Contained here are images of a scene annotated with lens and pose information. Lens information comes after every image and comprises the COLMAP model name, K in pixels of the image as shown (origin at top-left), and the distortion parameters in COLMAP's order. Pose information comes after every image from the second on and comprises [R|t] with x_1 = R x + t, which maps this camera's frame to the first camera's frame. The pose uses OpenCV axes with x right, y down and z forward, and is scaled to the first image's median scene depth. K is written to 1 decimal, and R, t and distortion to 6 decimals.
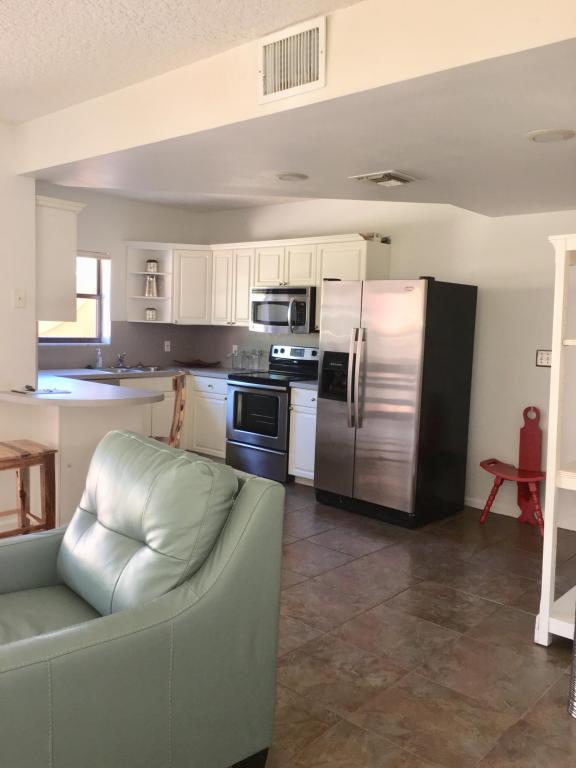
lens RADIAL K [[661.5, 0, 291.0], [0, 661.5, 372.1], [0, 0, 1]] dist [0.042508, -0.006081]
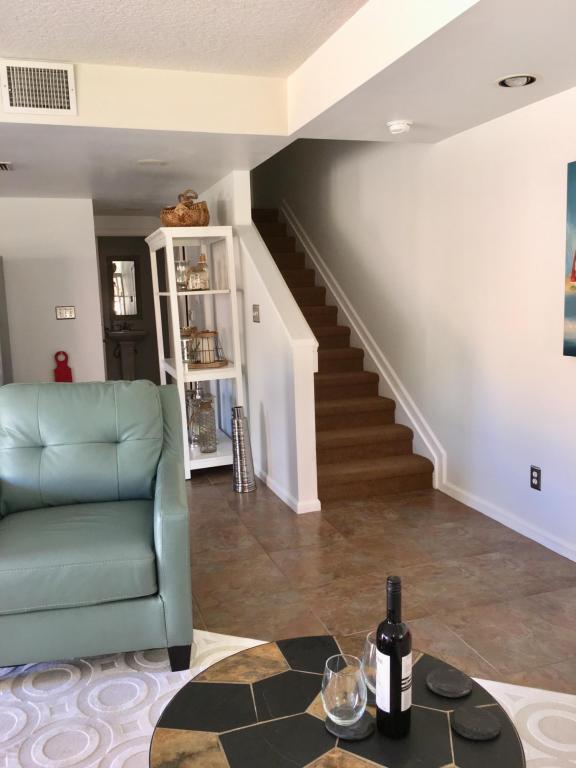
lens RADIAL K [[659.9, 0, 288.0], [0, 659.9, 384.0], [0, 0, 1]] dist [0.077716, -0.100954]
pose [[0.499978, -0.177790, 0.847592, -0.444192], [0.115933, 0.983632, 0.137939, -0.010369], [-0.858243, 0.029298, 0.512406, -0.029173]]
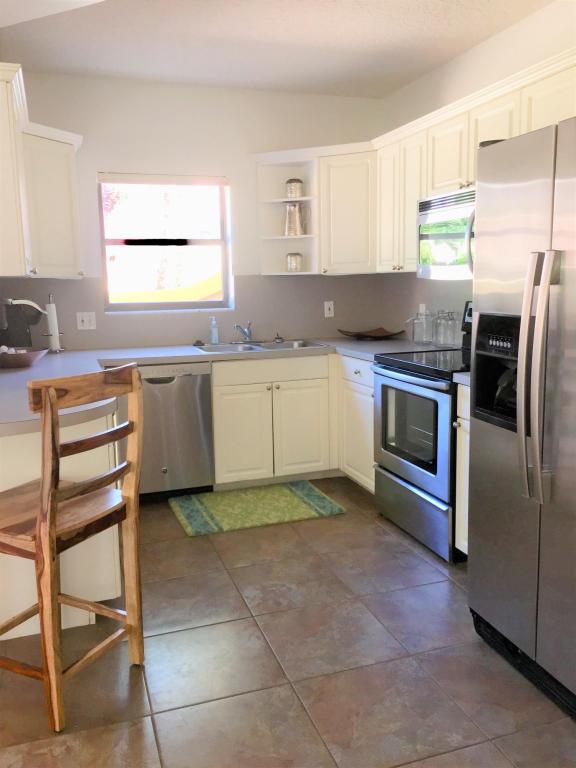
lens RADIAL K [[667.2, 0, 287.6], [0, 667.2, 375.7], [0, 0, 1]] dist [0.056502, -0.001824]
pose [[0.865503, 0.018600, -0.500559, 0.144871], [0.012925, 0.998148, 0.059438, -0.015520], [0.500738, -0.057914, 0.863660, 0.480387]]
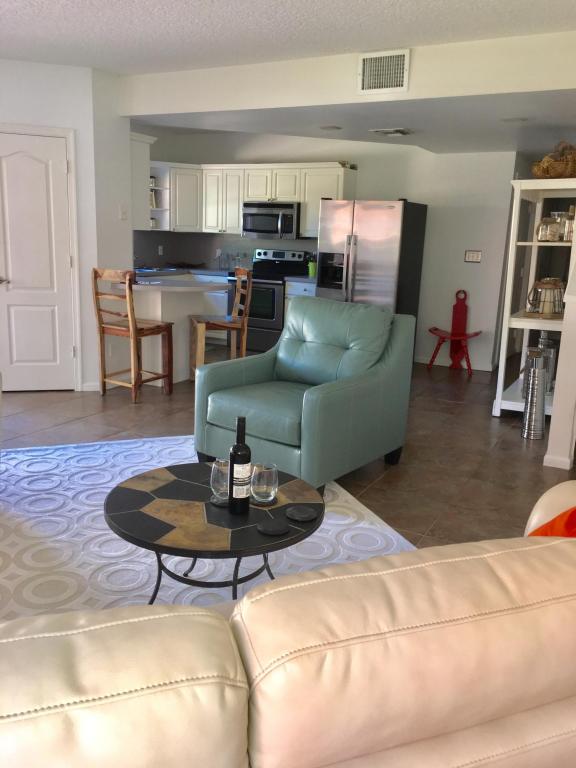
lens RADIAL K [[667.2, 0, 287.6], [0, 667.2, 375.7], [0, 0, 1]] dist [0.056502, -0.001824]
pose [[0.974659, -0.046556, 0.218796, -0.293423], [0.014887, 0.989434, 0.144218, 0.017306], [-0.223199, -0.137306, 0.965054, -0.311558]]
